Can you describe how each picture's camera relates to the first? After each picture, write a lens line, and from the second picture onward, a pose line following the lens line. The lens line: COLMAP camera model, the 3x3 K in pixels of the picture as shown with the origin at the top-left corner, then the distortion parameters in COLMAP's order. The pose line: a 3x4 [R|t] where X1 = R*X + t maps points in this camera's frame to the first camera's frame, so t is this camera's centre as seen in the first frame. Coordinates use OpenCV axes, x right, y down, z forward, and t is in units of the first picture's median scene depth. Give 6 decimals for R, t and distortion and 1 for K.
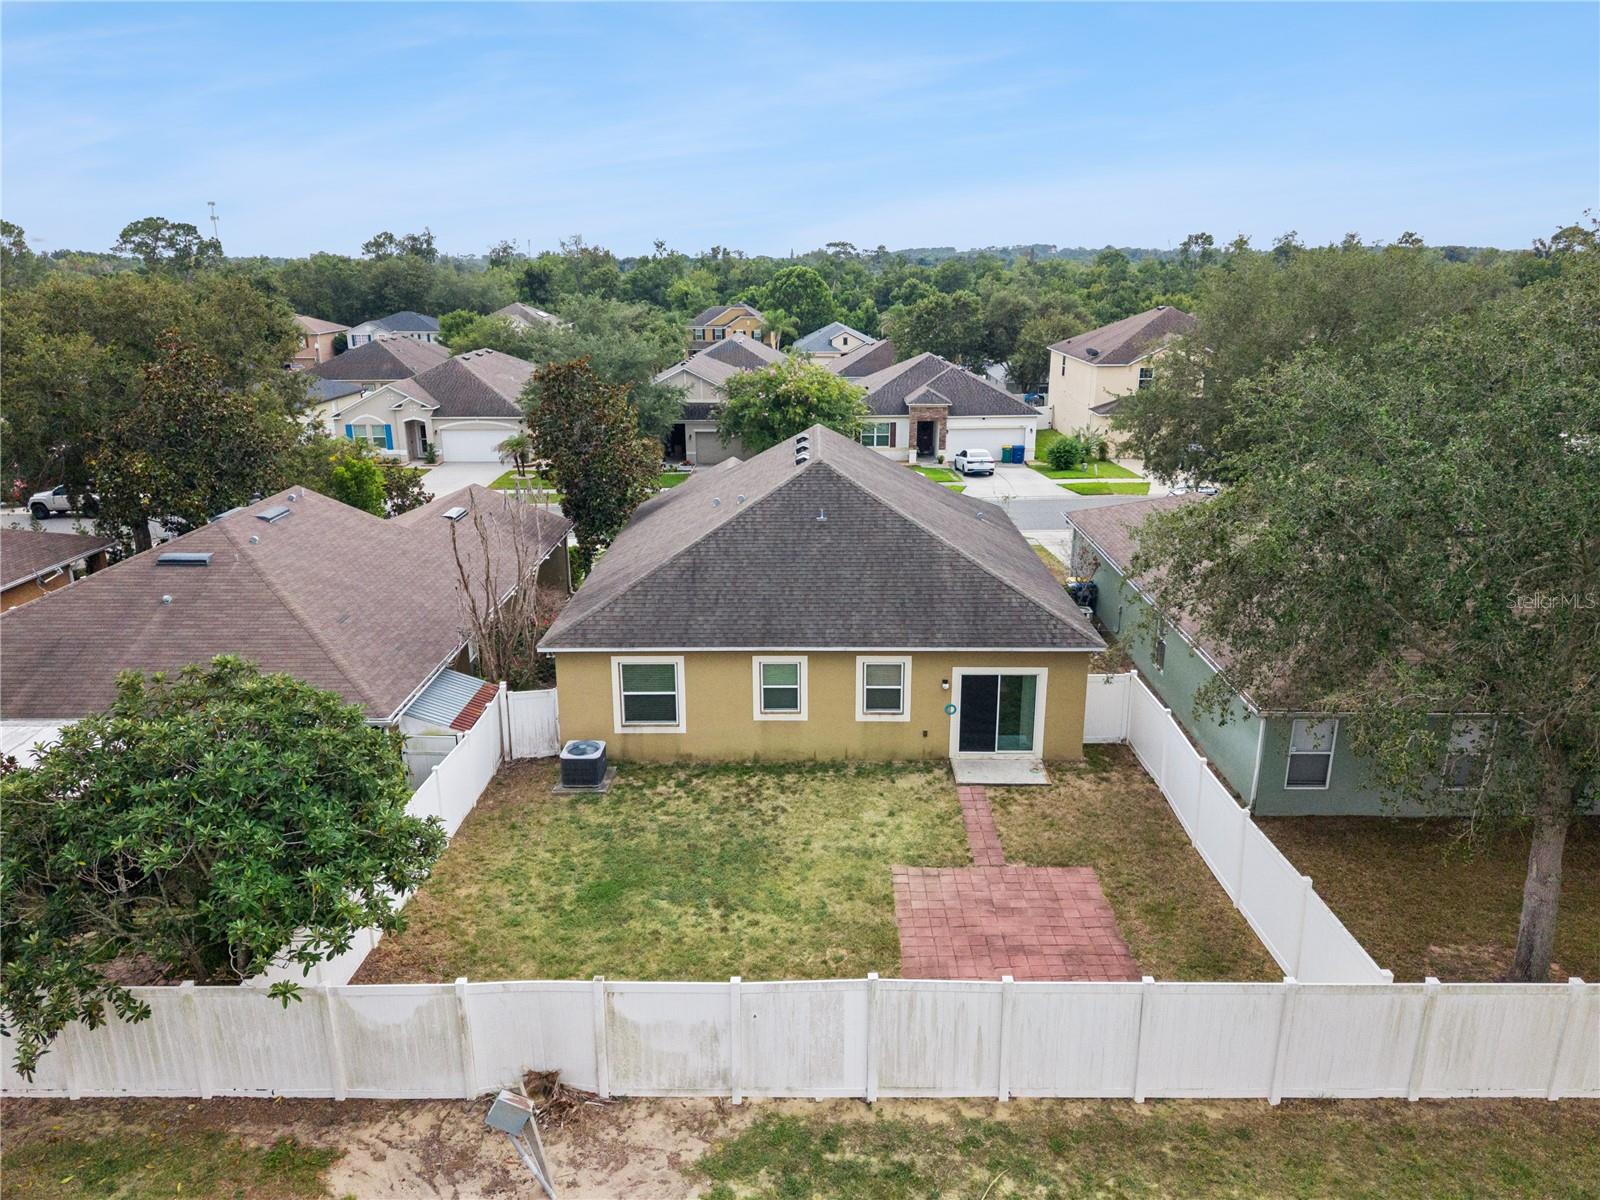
lens RADIAL K [[1113.6, 0, 816.0], [0, 1113.6, 553.4], [0, 0, 1]] dist [0.046512, -0.002047]
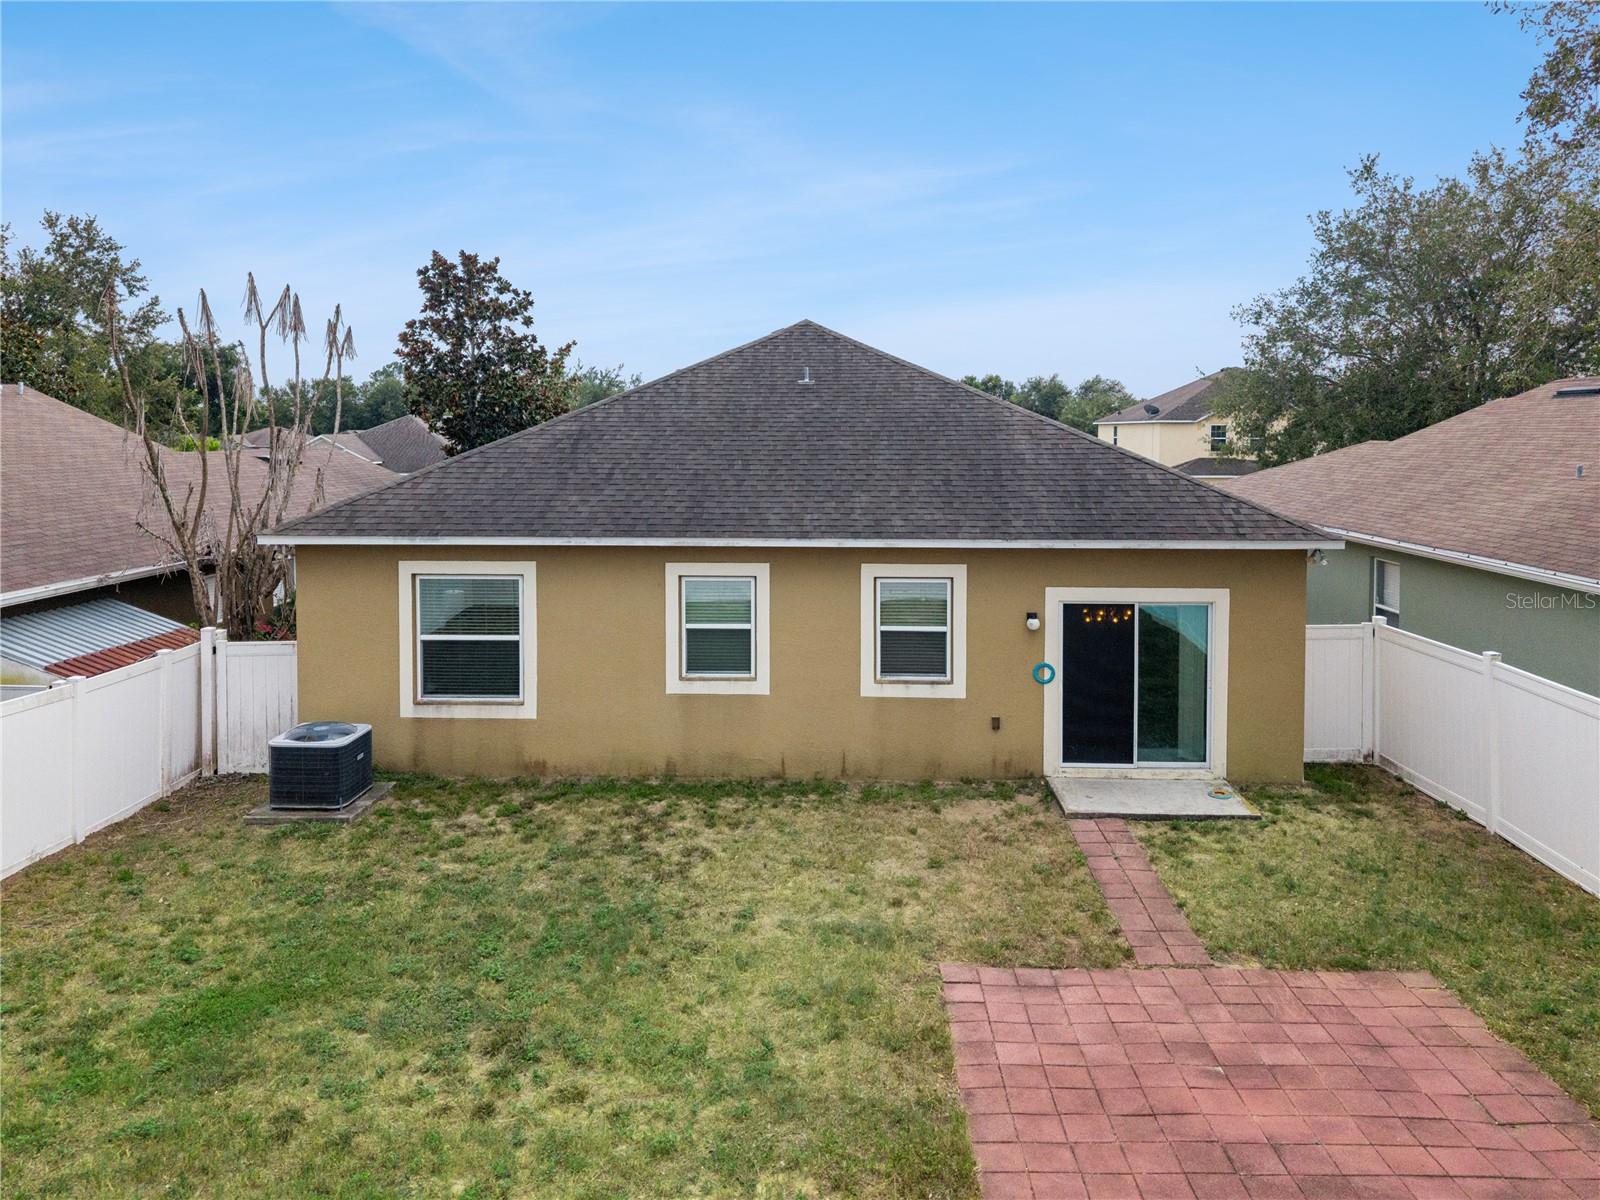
lens RADIAL K [[1134.4, 0, 806.5], [0, 1134.4, 438.3], [0, 0, 1]] dist [0.010473, -0.009569]
pose [[0.999599, 0.000982, -0.028297, 0.027004], [-0.008067, 0.967853, -0.251387, 0.180487], [0.027141, 0.251514, 0.967473, 0.493466]]
